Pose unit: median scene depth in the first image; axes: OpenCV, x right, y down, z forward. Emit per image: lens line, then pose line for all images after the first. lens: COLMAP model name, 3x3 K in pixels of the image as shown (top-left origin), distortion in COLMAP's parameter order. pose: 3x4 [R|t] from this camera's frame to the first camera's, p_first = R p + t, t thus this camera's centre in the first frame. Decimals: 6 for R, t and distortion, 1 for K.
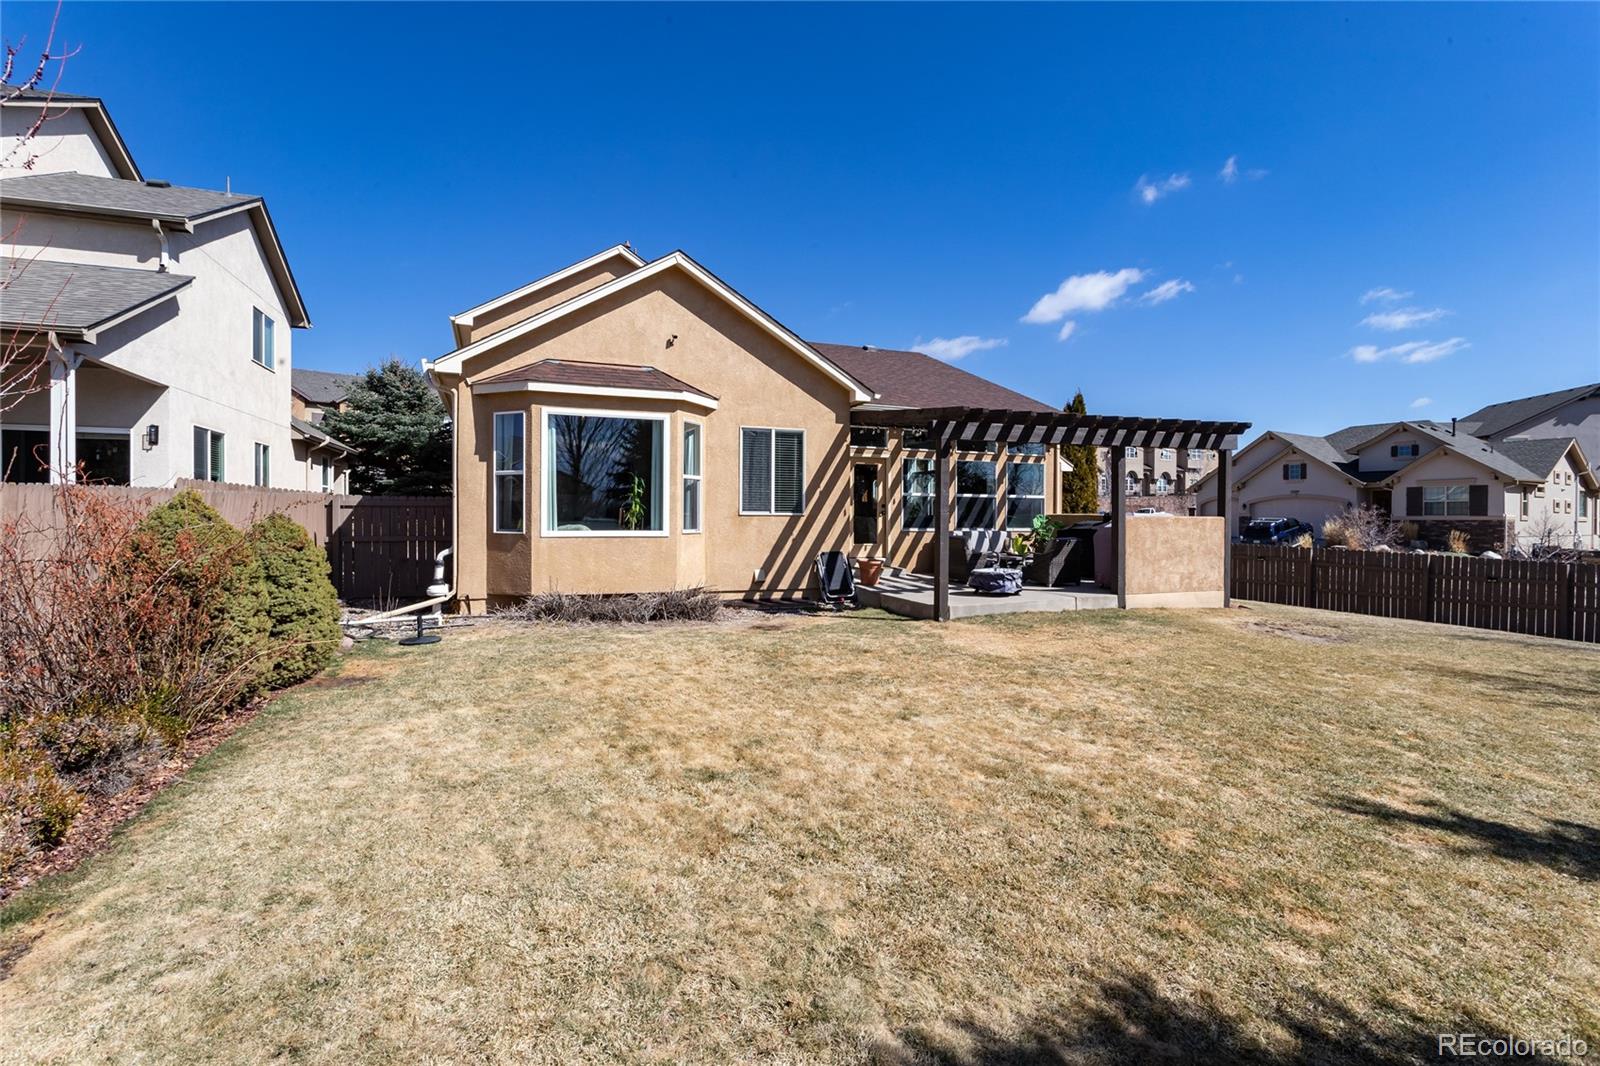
lens RADIAL K [[785.0, 0, 803.7], [0, 785.0, 531.5], [0, 0, 1]] dist [-0.001081, 0.002313]
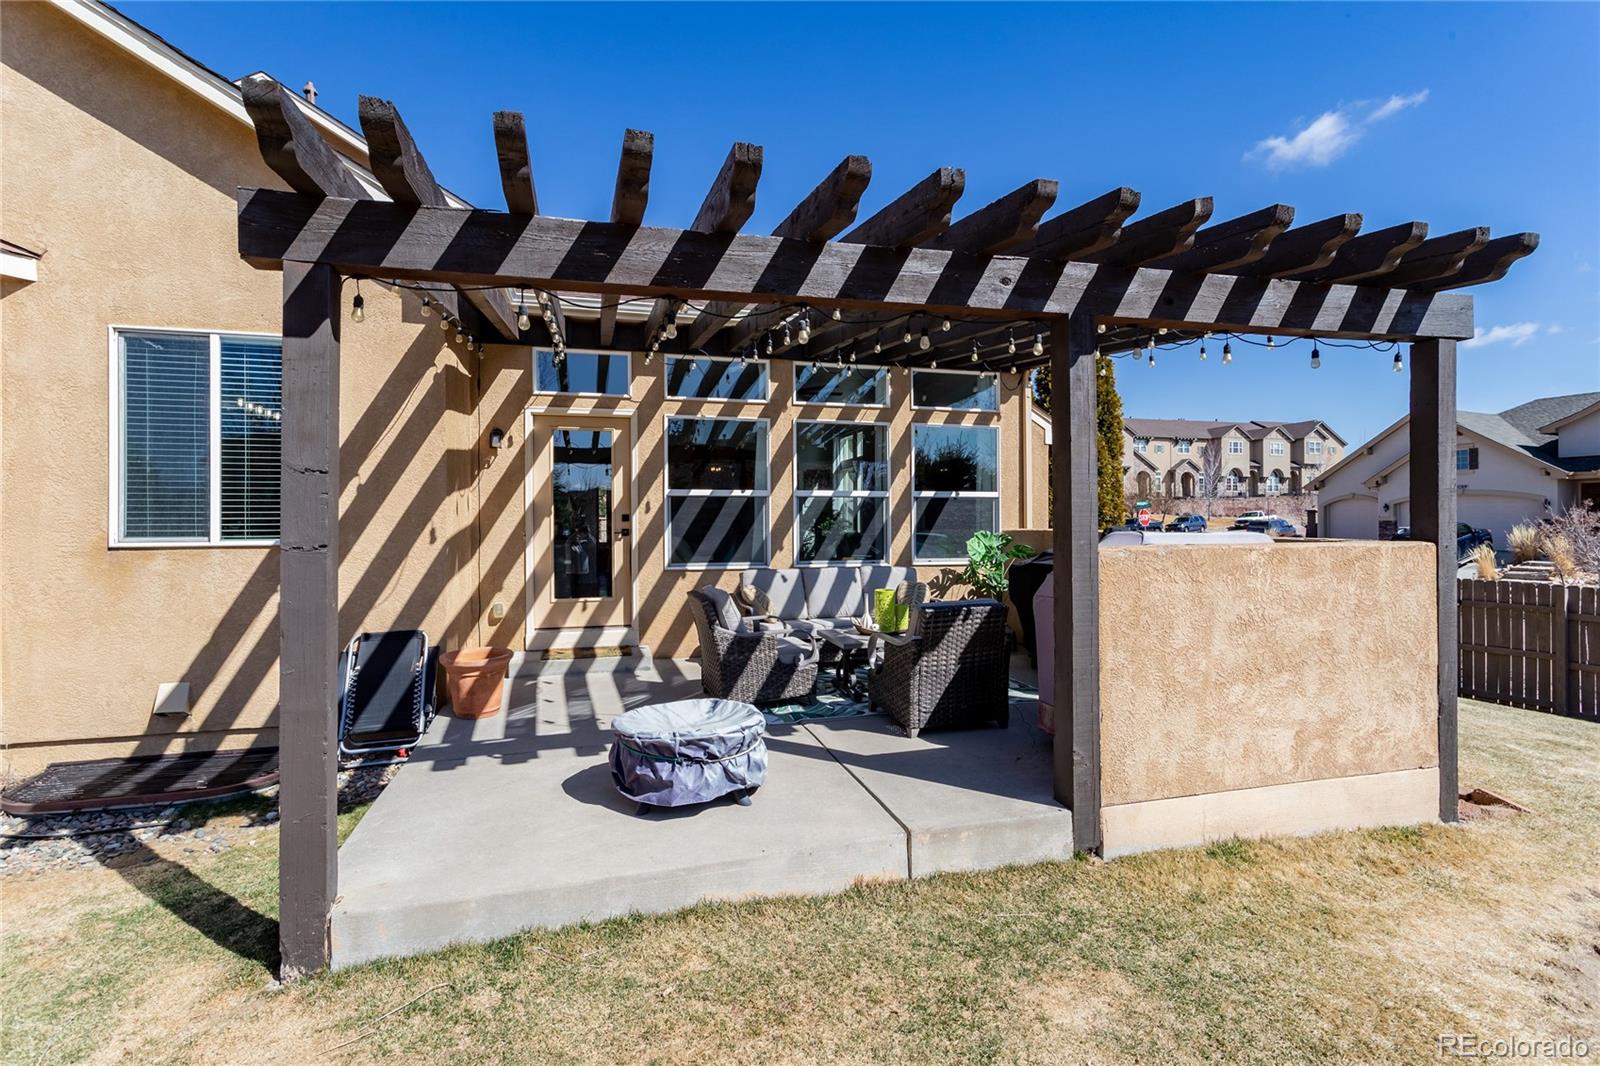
lens RADIAL K [[785.0, 0, 795.7], [0, 785.0, 529.8], [0, 0, 1]] dist [-0.001081, 0.002313]
pose [[0.992705, -0.010295, -0.120126, 0.261842], [0.008891, 0.999886, -0.012214, -0.018668], [0.120238, 0.011057, 0.992683, 0.542672]]
